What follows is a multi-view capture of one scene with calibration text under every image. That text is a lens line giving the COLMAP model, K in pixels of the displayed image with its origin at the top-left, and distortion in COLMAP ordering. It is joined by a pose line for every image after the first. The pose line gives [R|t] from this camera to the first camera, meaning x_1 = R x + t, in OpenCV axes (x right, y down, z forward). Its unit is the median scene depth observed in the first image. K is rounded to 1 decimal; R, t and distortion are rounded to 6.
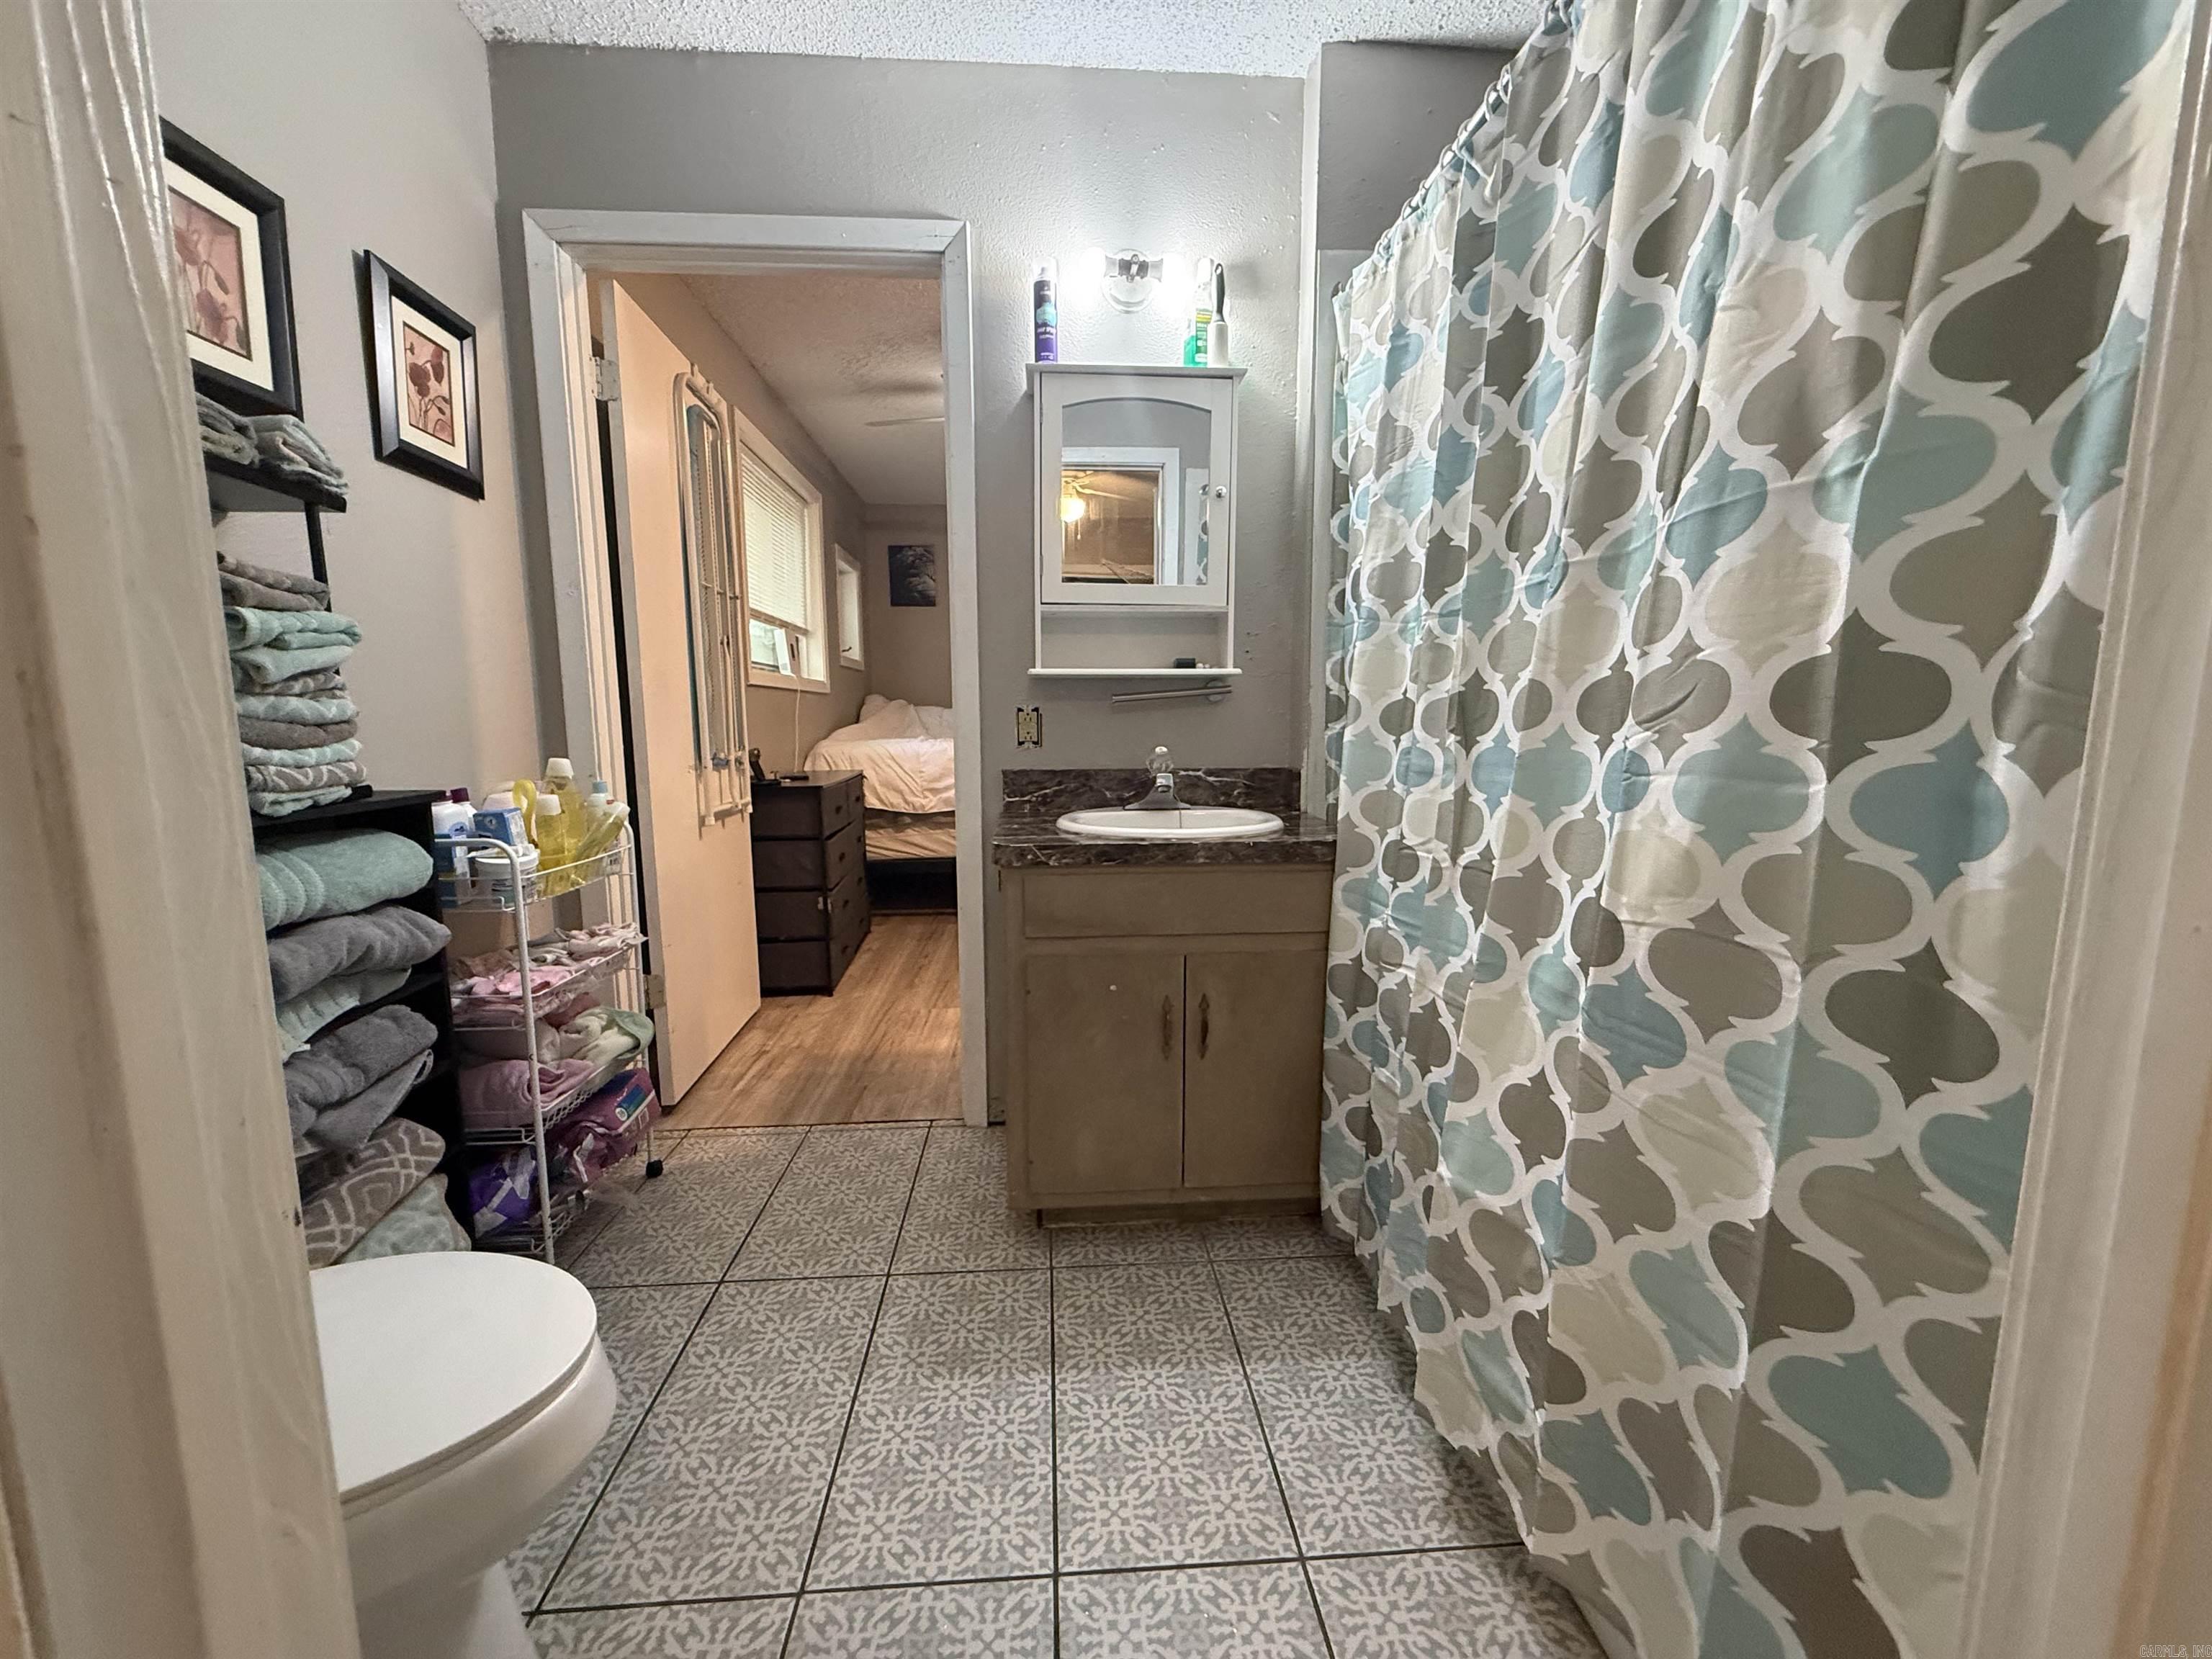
lens RADIAL K [[882.1, 0, 1100.1], [0, 882.1, 832.2], [0, 0, 1]] dist [0.001032, -0.000542]
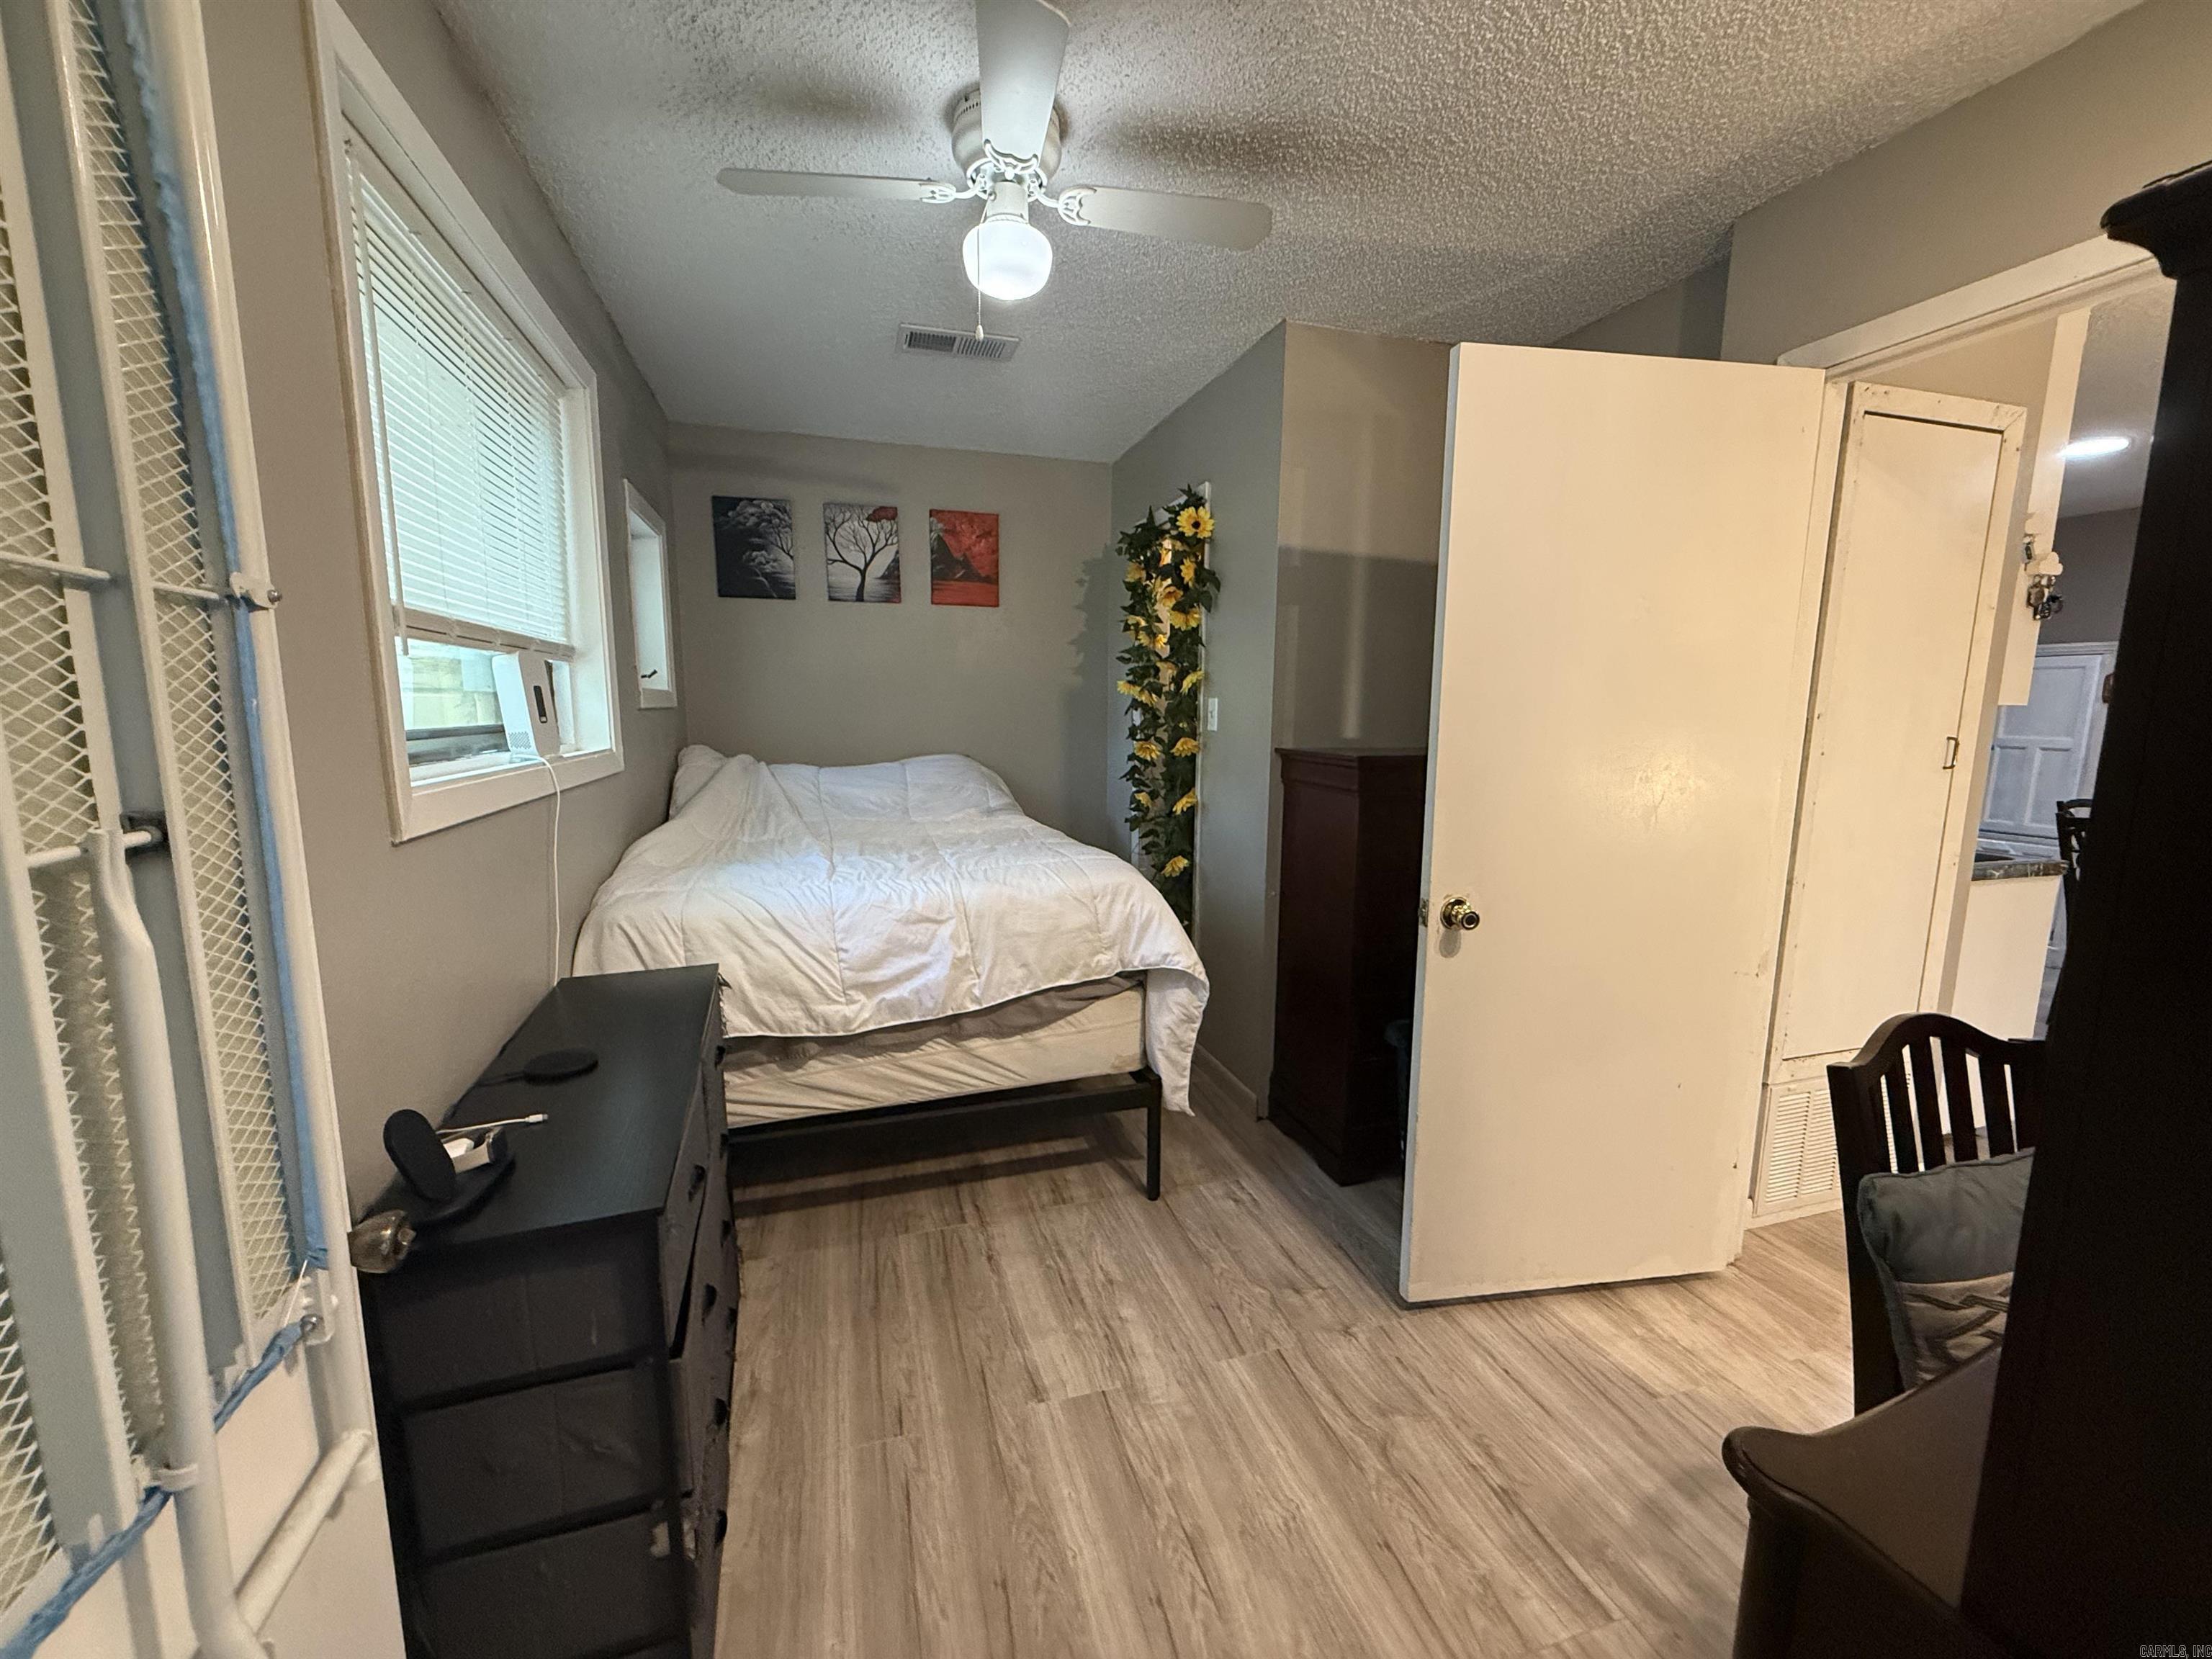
lens RADIAL K [[882.1, 0, 1107.2], [0, 882.1, 836.2], [0, 0, 1]] dist [0.001032, -0.000542]
pose [[0.973088, -0.024179, 0.229163, -0.169344], [0.020425, 0.999616, 0.018739, -0.137839], [-0.229528, -0.013554, 0.973208, 0.488869]]
